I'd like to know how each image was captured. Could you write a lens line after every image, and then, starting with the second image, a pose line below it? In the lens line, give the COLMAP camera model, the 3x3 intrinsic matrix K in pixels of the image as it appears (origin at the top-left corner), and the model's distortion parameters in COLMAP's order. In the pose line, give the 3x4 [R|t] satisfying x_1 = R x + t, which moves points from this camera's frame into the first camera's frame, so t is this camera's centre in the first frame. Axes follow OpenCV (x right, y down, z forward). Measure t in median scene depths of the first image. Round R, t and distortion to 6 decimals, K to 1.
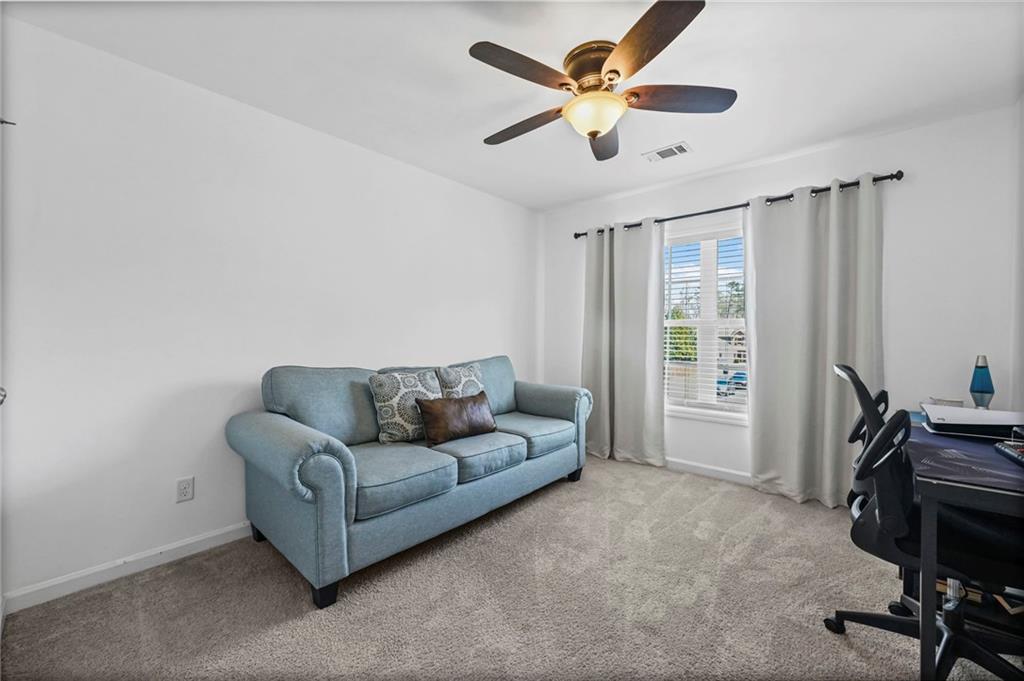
lens RADIAL K [[393.7, 0, 512.0], [0, 393.7, 340.5], [0, 0, 1]] dist [-0.000830, -0.000013]
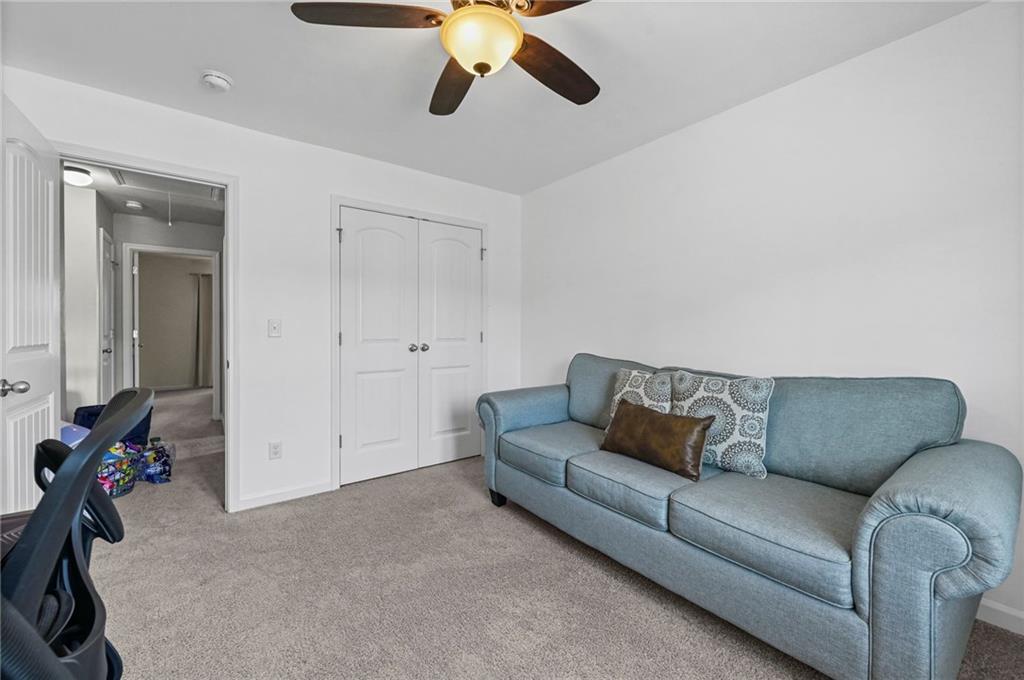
lens RADIAL K [[426.0, 0, 510.9], [0, 426.0, 335.8], [0, 0, 1]] dist [-0.003700, -0.000083]
pose [[-0.201953, 0.005514, -0.979380, 0.819702], [-0.025856, 0.999606, 0.010959, -0.003004], [0.979054, 0.027536, -0.201731, 0.992228]]
